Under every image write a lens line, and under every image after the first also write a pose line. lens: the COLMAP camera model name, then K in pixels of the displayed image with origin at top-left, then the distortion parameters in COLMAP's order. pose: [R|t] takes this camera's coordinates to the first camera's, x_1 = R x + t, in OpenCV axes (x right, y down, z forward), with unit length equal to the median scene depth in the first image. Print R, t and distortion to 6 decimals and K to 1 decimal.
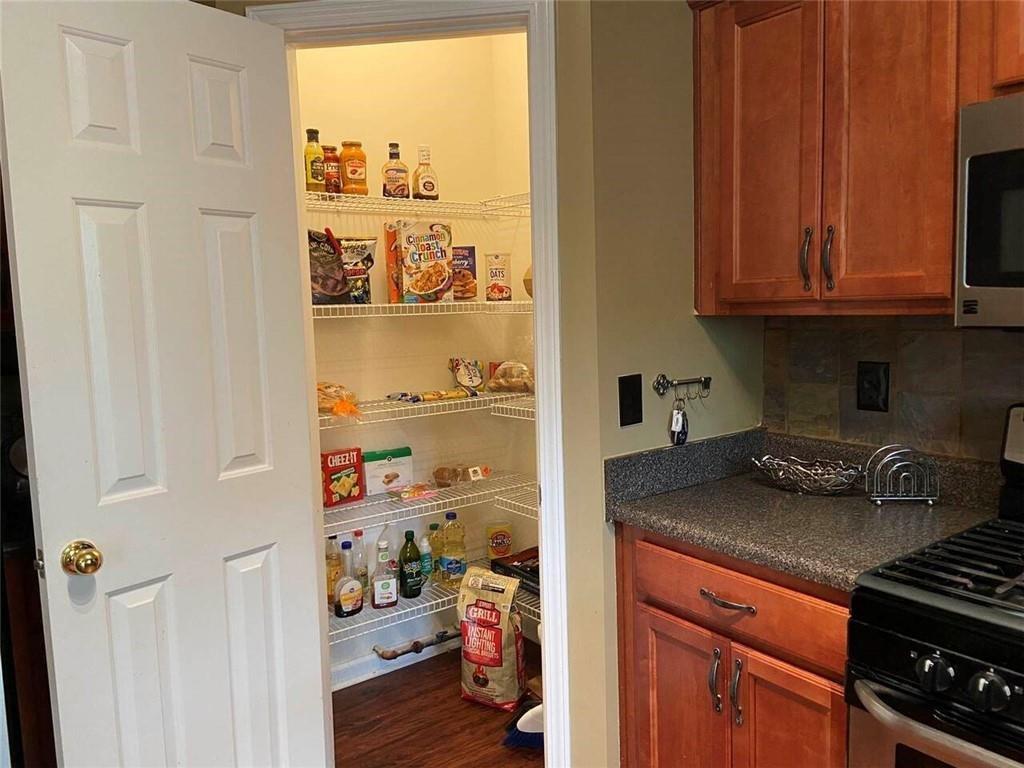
lens RADIAL K [[774.8, 0, 516.5], [0, 774.8, 378.6], [0, 0, 1]] dist [0.105971, -0.125718]
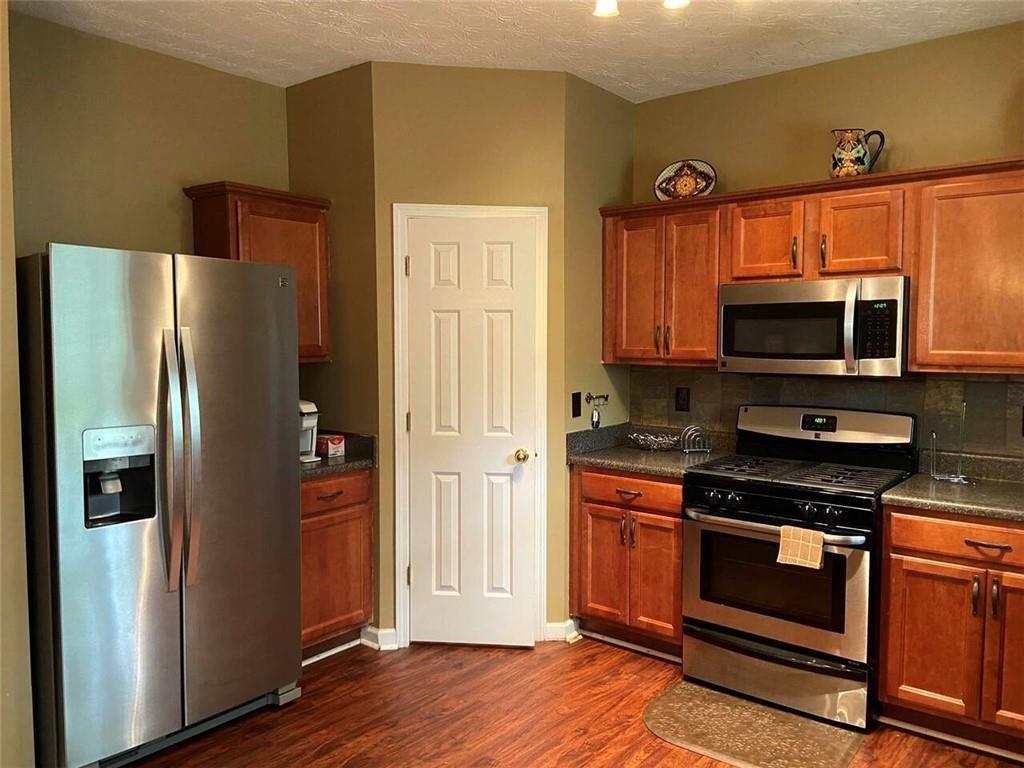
lens RADIAL K [[774.8, 0, 515.7], [0, 774.8, 383.4], [0, 0, 1]] dist [0.105971, -0.125718]
pose [[0.965962, 0.012784, 0.258368, -0.543751], [-0.001820, 0.999089, -0.042633, 0.059698], [-0.258678, 0.040711, 0.965105, -0.938724]]
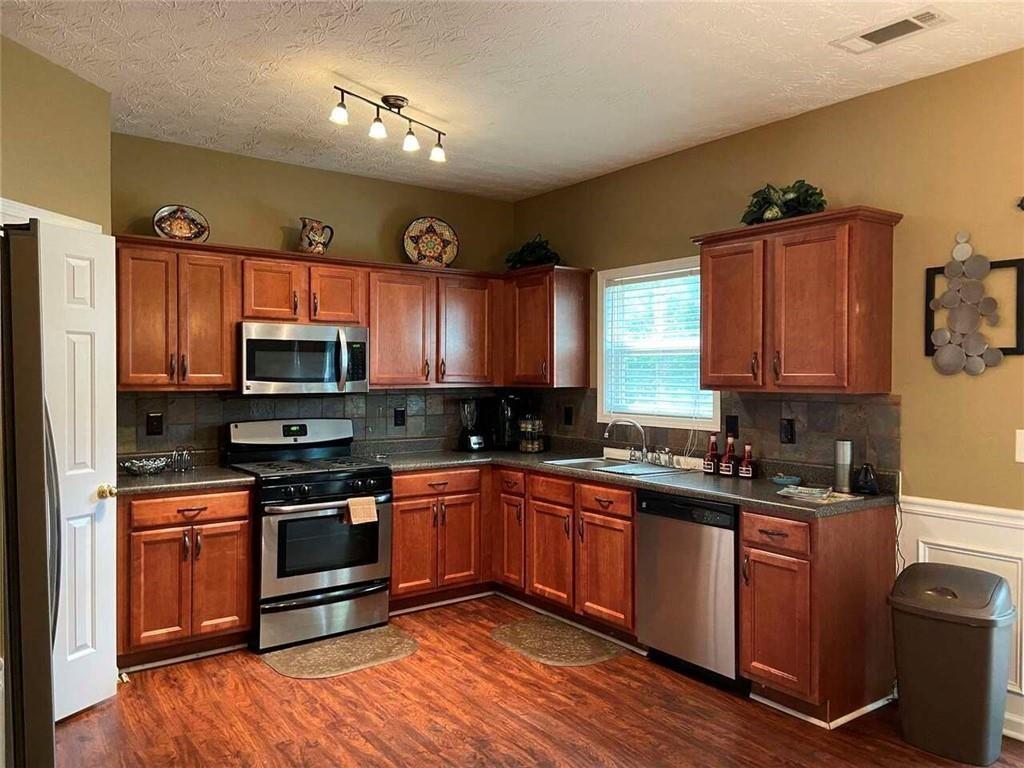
lens RADIAL K [[774.8, 0, 518.1], [0, 774.8, 386.0], [0, 0, 1]] dist [0.105971, -0.125718]
pose [[-0.008256, 0.013498, 0.999875, -1.877304], [0.098331, 0.995074, -0.012621, 0.033127], [-0.995120, 0.098214, -0.009543, 0.002343]]
